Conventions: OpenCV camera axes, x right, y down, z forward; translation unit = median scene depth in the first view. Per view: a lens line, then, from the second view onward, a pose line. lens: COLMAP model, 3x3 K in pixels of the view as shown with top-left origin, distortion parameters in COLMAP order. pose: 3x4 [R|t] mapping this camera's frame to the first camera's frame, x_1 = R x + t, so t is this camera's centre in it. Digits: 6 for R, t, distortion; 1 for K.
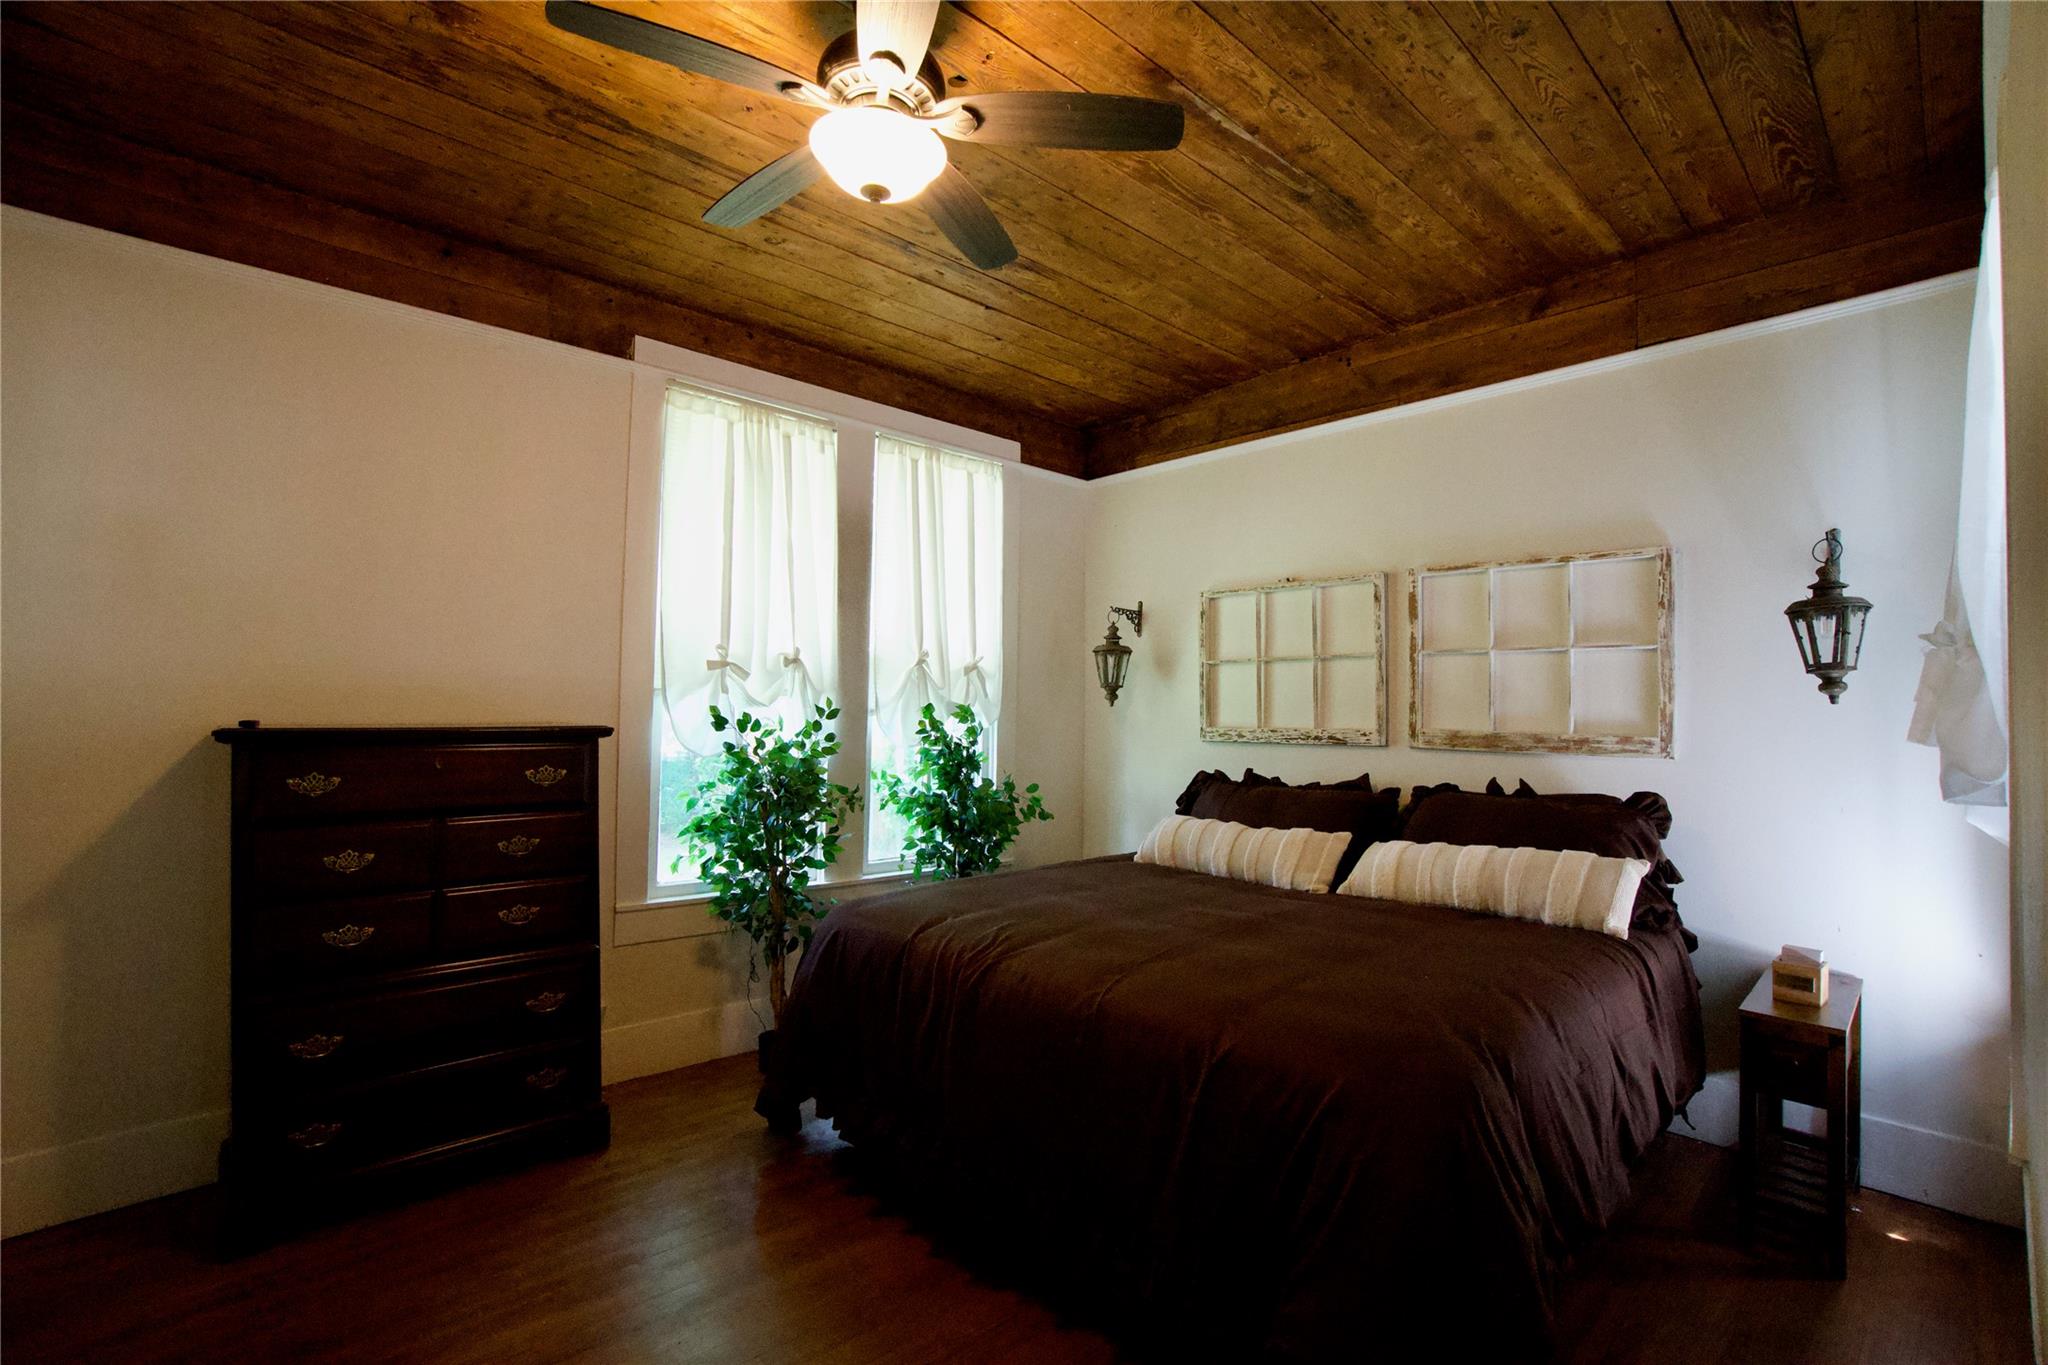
lens RADIAL K [[910.7, 0, 1019.7], [0, 910.7, 690.7], [0, 0, 1]] dist [-0.053438, 0.013680]
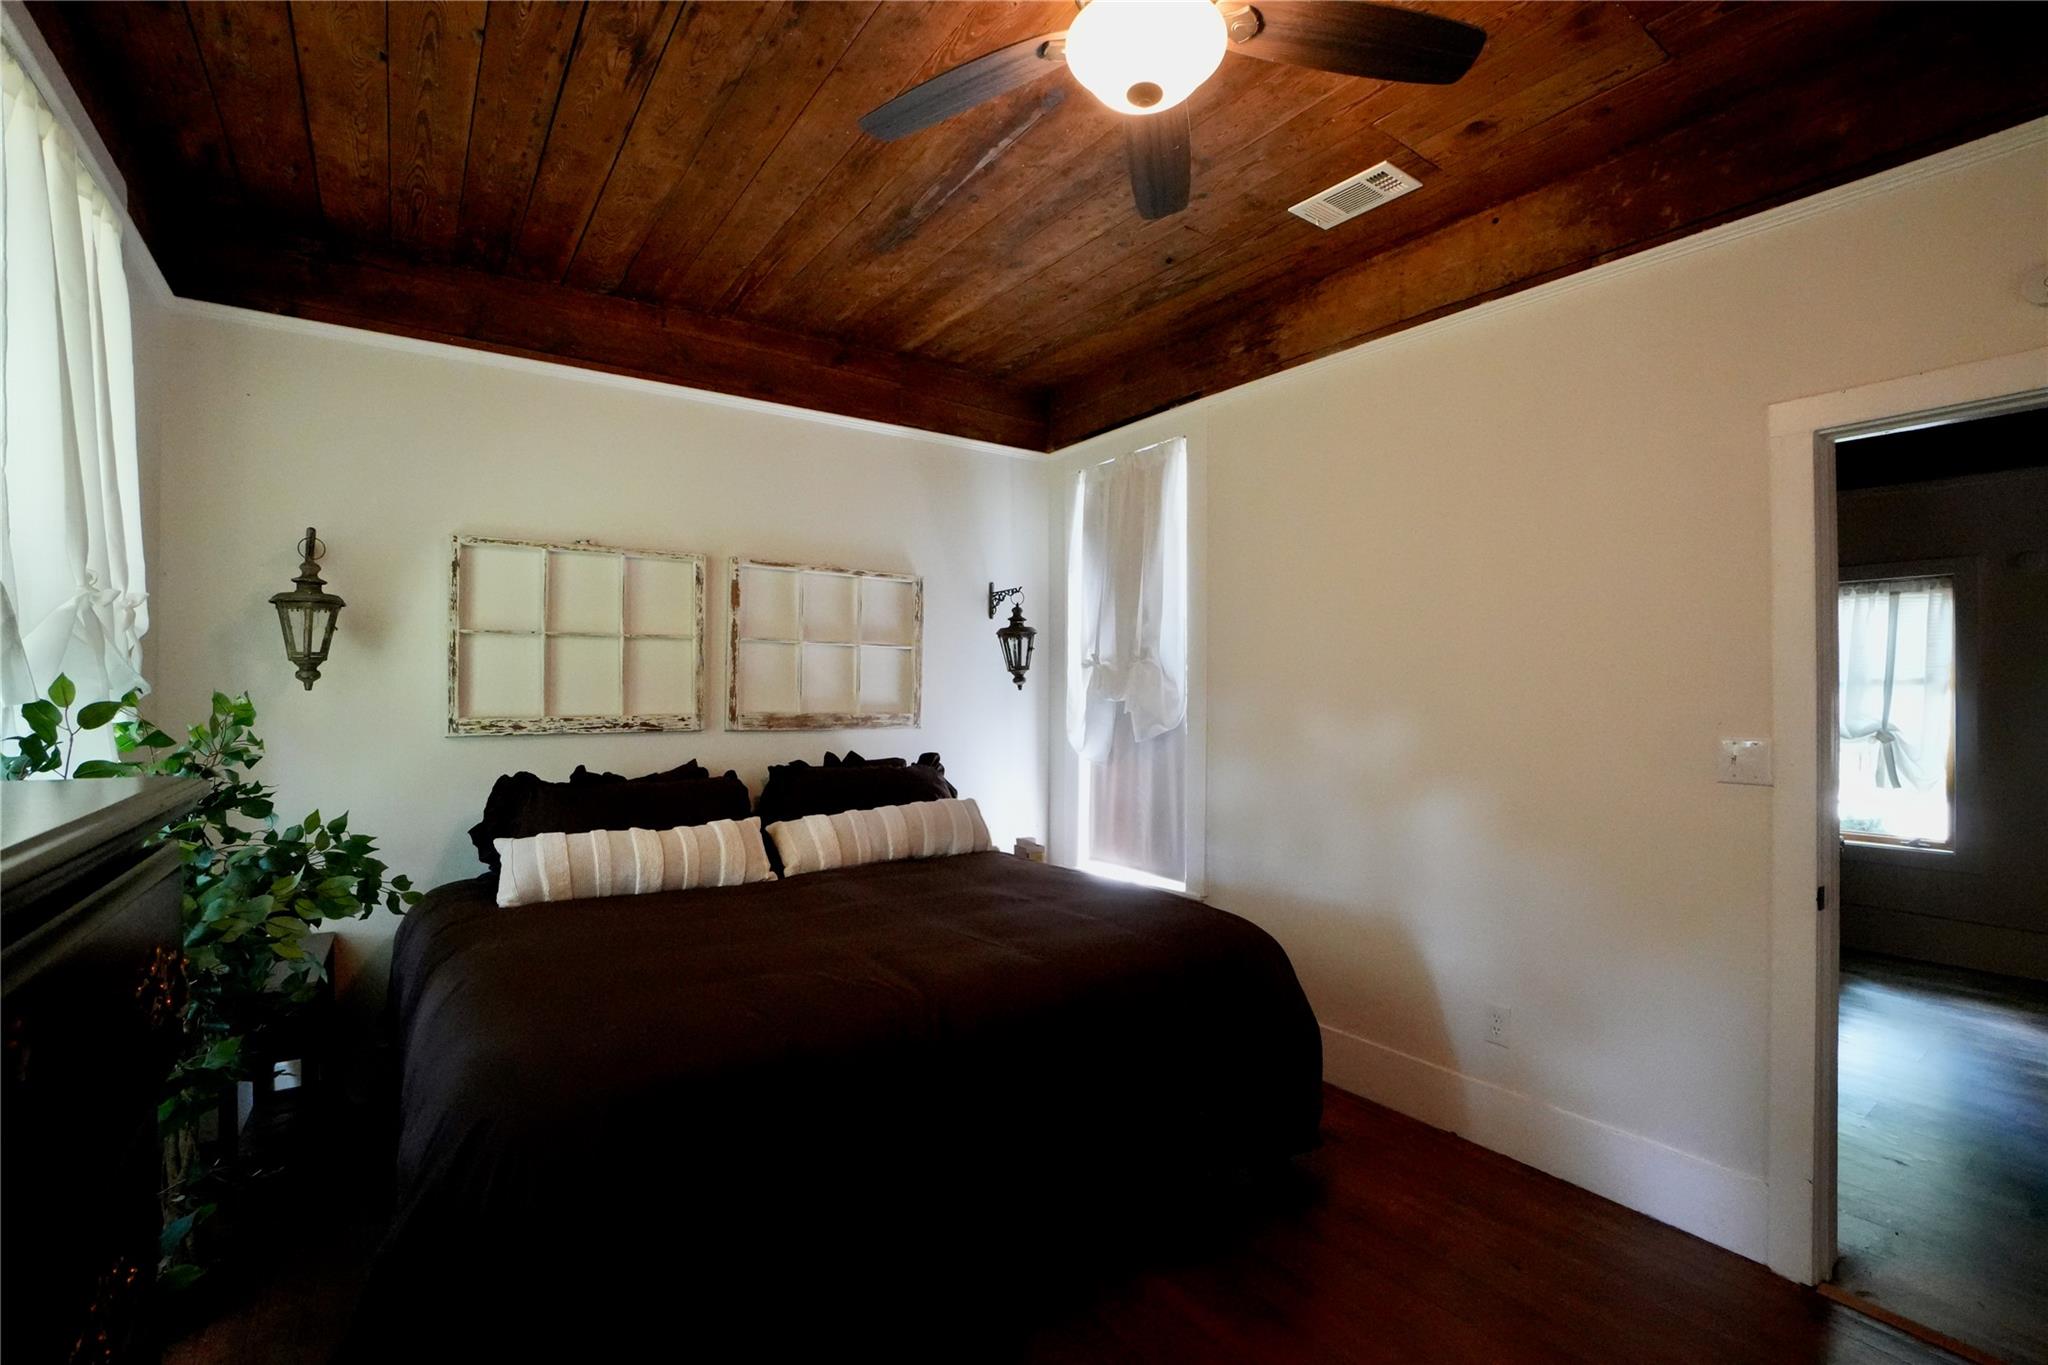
lens RADIAL K [[910.7, 0, 1034.1], [0, 910.7, 685.3], [0, 0, 1]] dist [-0.053438, 0.013680]
pose [[0.127402, 0.010049, 0.991800, -0.544794], [-0.016256, 0.999836, -0.008042, 0.014066], [-0.991718, -0.015098, 0.127544, 0.527481]]
